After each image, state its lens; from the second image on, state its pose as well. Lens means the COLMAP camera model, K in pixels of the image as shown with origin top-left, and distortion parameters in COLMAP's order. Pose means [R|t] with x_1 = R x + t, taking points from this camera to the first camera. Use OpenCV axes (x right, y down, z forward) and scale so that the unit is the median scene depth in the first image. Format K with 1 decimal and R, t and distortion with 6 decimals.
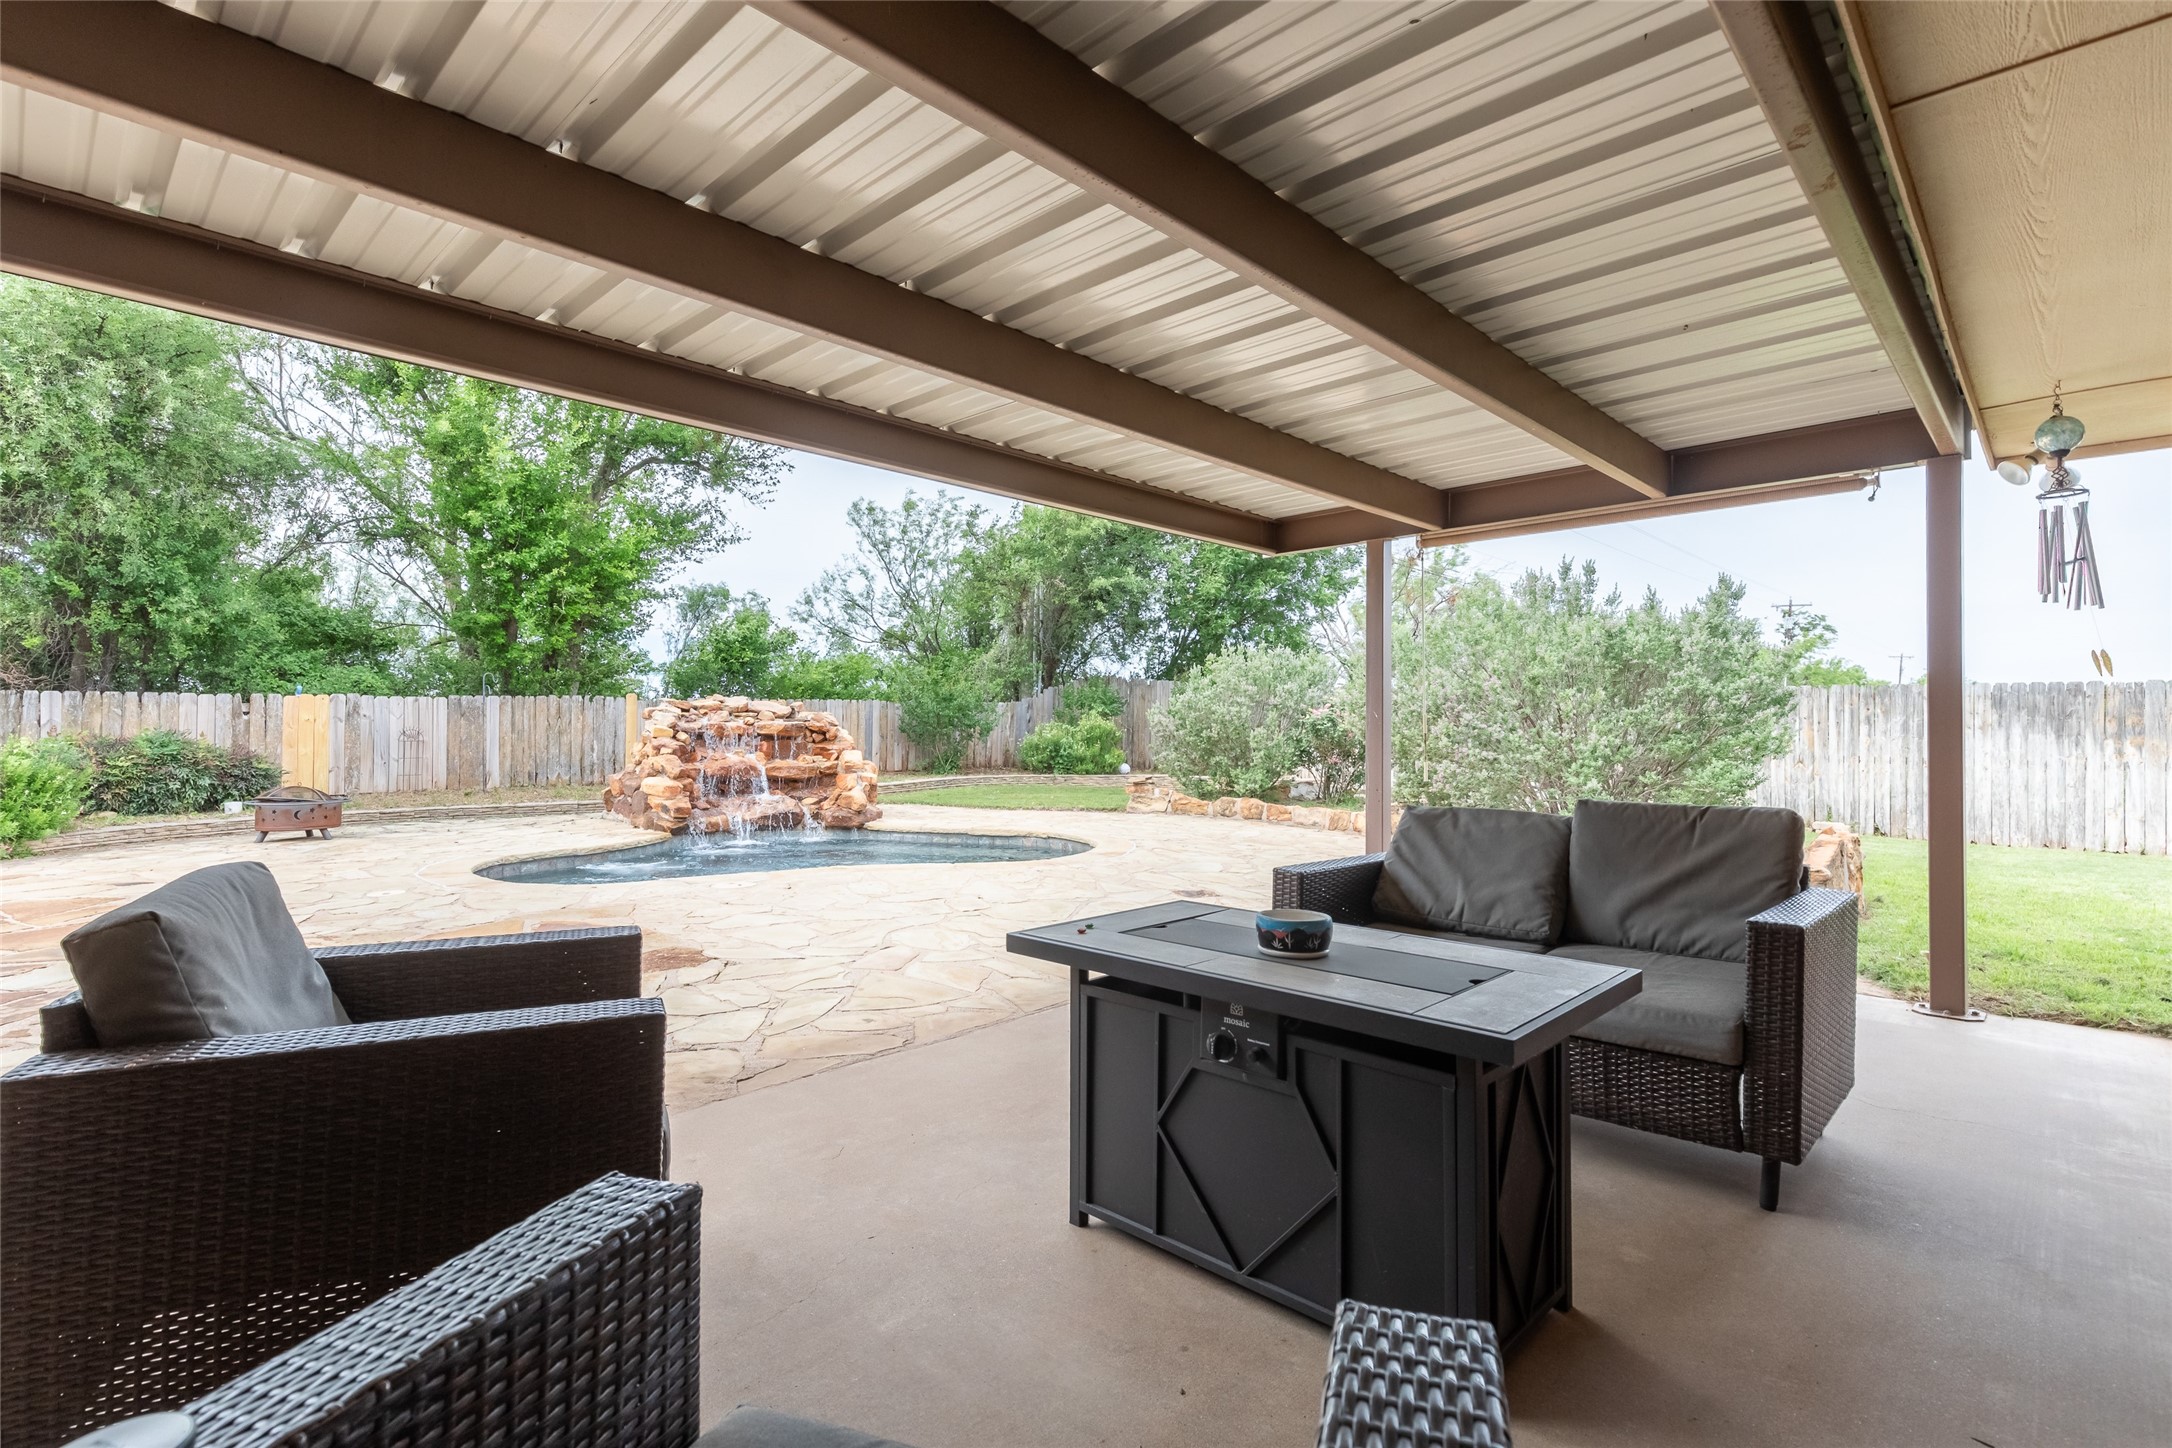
lens RADIAL K [[1025.6, 0, 1089.7], [0, 1025.6, 719.2], [0, 0, 1]] dist [0.014495, 0.000884]
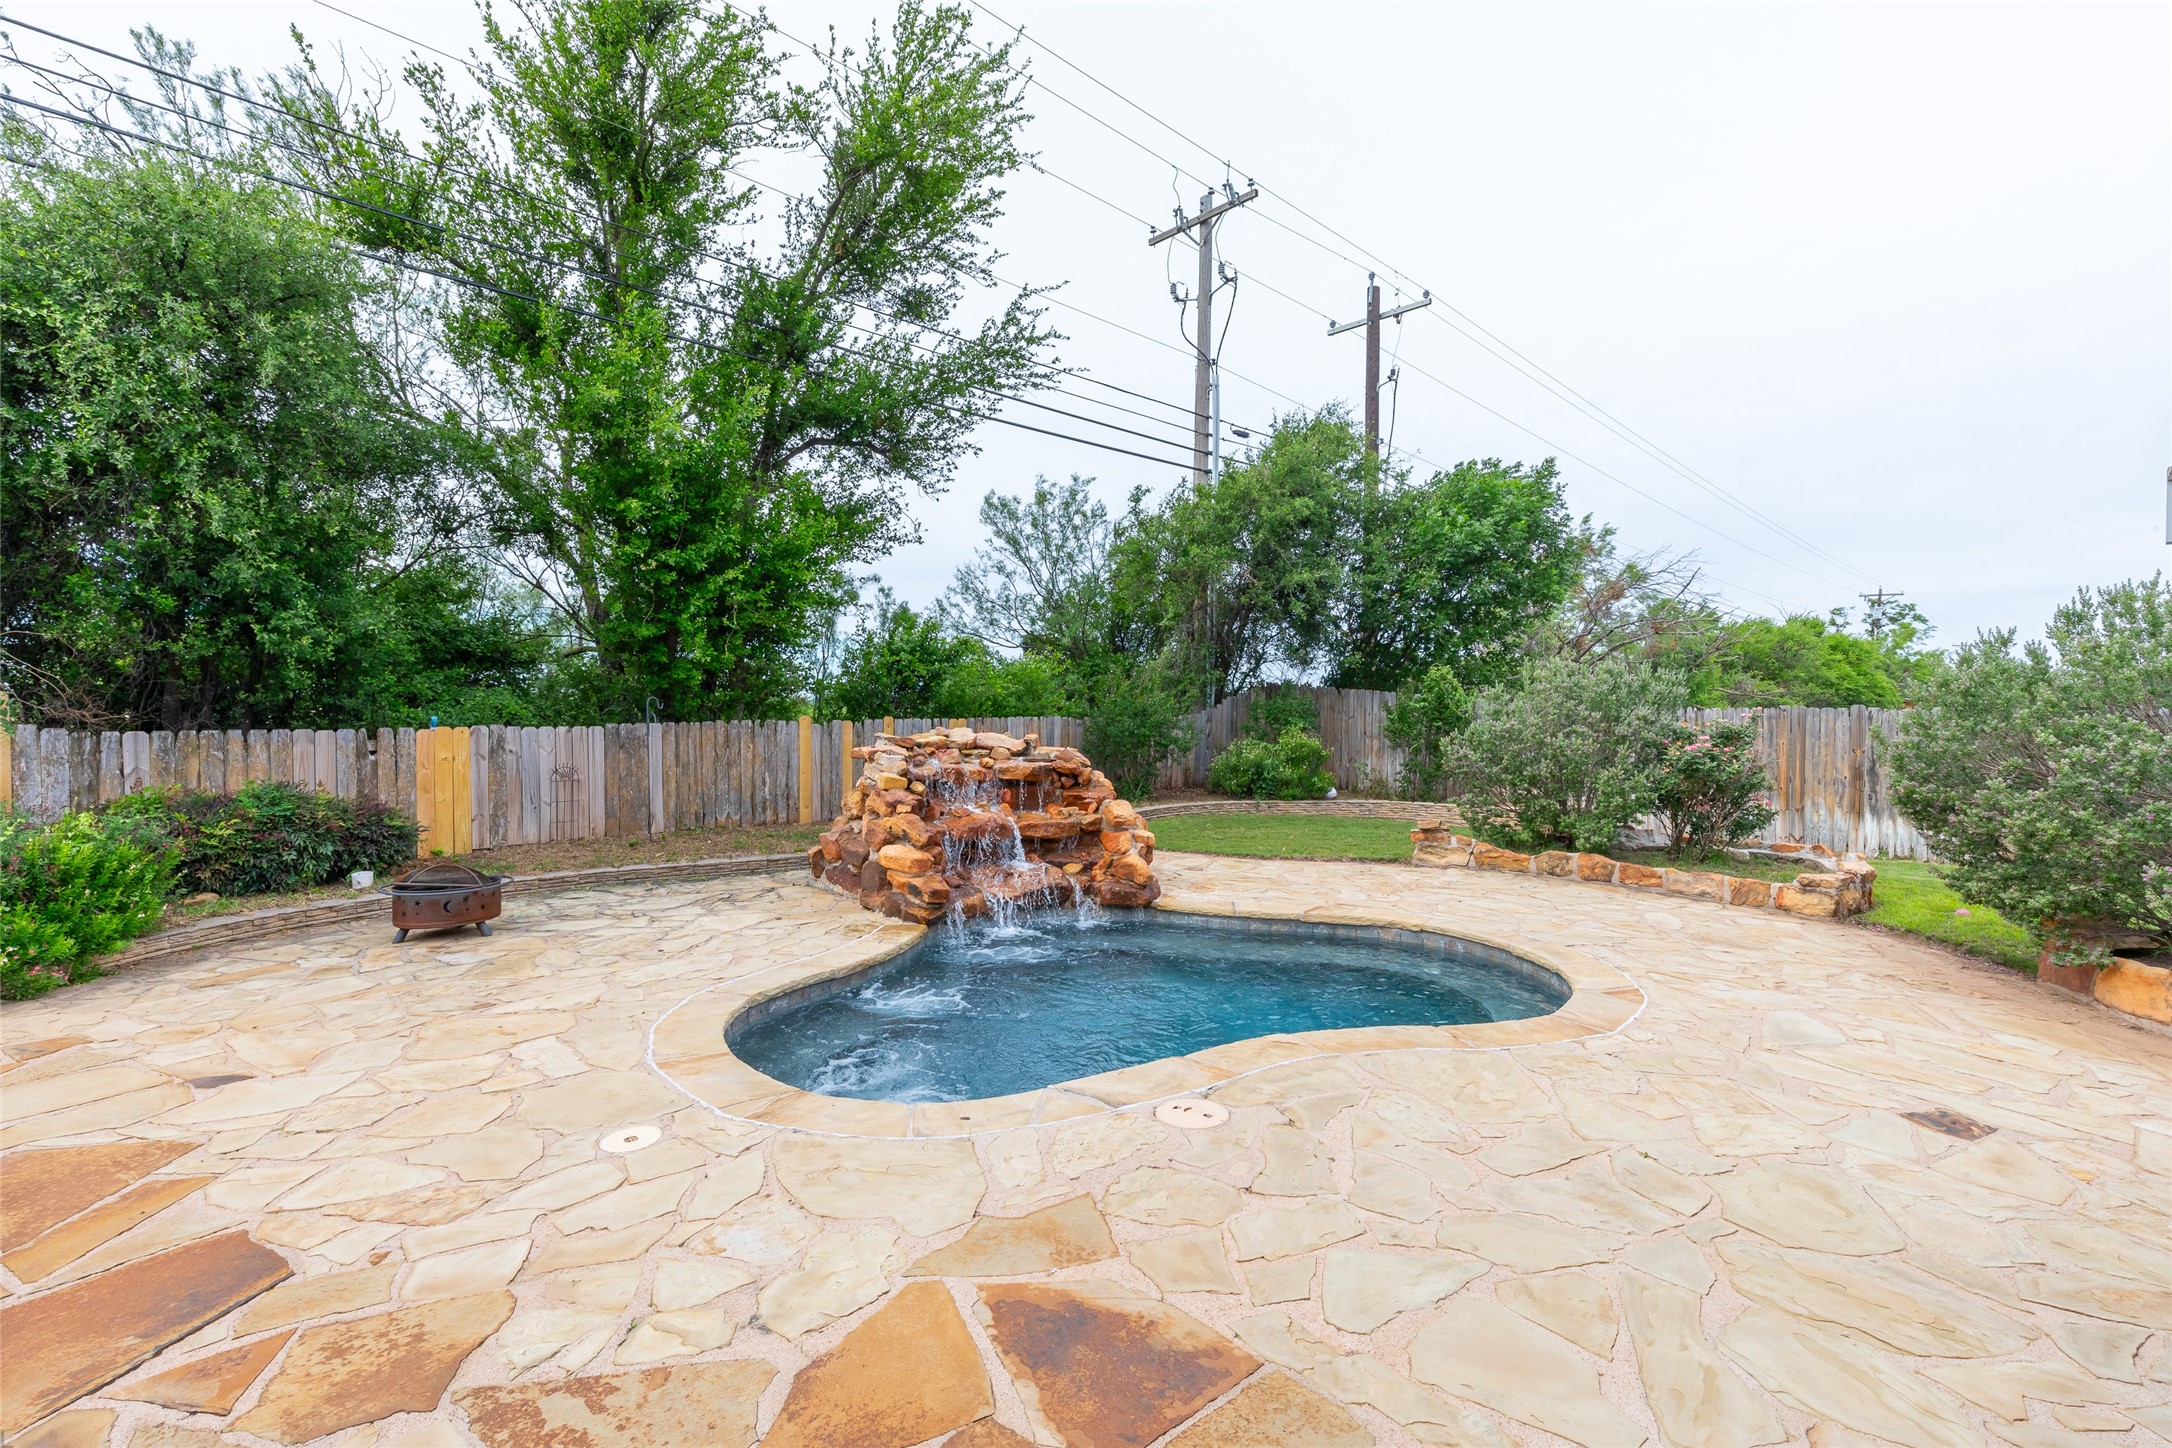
lens RADIAL K [[967.5, 0, 1082.5], [0, 967.5, 731.2], [0, 0, 1]] dist [0.014825, -0.000396]
pose [[0.999104, 0.001321, -0.042305, -0.226393], [-0.000143, 0.999613, 0.027831, -0.042930], [0.042326, -0.027800, 0.998717, 0.260855]]
